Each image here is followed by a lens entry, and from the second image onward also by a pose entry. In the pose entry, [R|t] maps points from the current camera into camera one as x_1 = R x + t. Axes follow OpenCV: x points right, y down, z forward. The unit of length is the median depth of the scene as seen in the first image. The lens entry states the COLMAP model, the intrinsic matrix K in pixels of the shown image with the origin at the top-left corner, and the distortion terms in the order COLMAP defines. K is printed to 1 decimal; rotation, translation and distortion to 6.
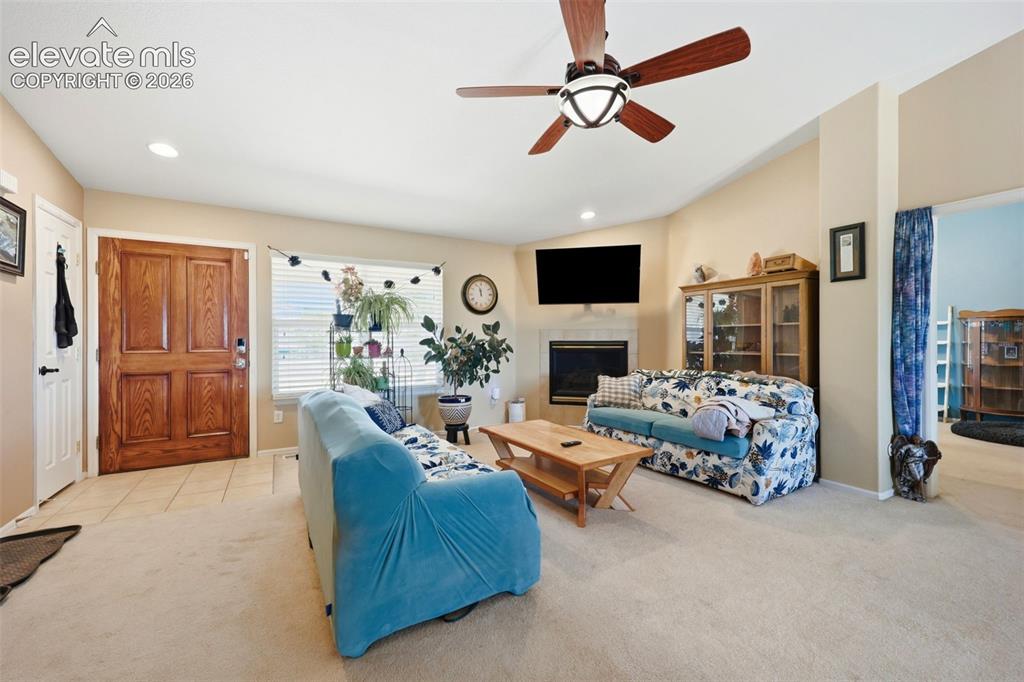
lens RADIAL K [[412.8, 0, 509.6], [0, 412.8, 340.5], [0, 0, 1]] dist [0.011366, -0.000355]
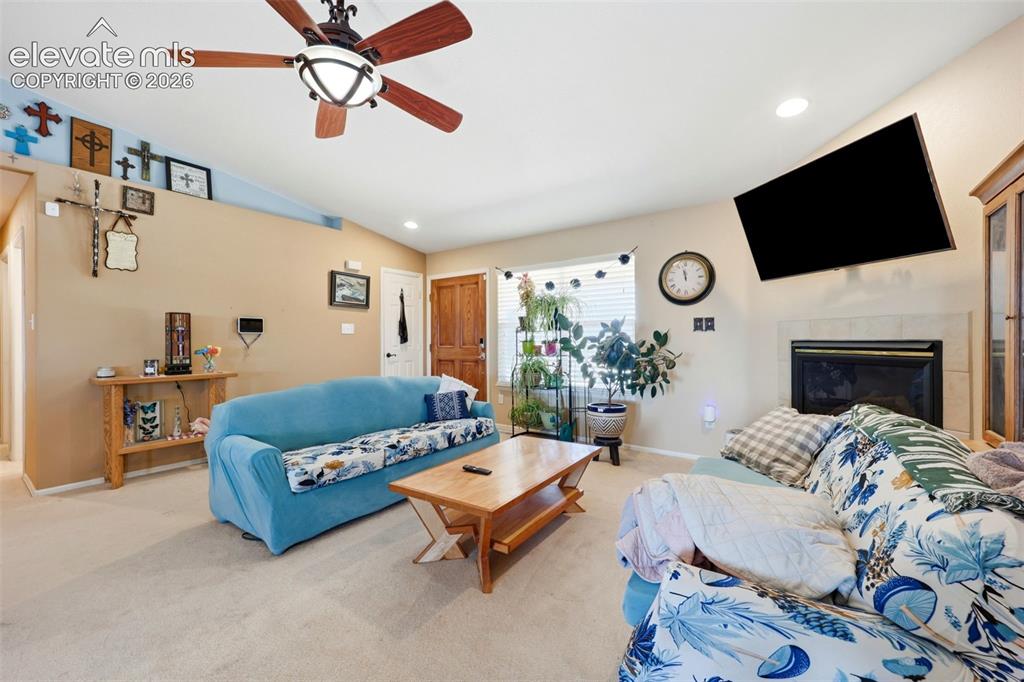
lens RADIAL K [[412.8, 0, 509.0], [0, 412.8, 341.8], [0, 0, 1]] dist [0.011366, -0.000355]
pose [[0.403553, 0.005879, -0.914938, 0.608844], [0.002128, 0.999971, 0.007364, -0.002108], [0.914954, -0.004919, 0.403528, 0.498997]]
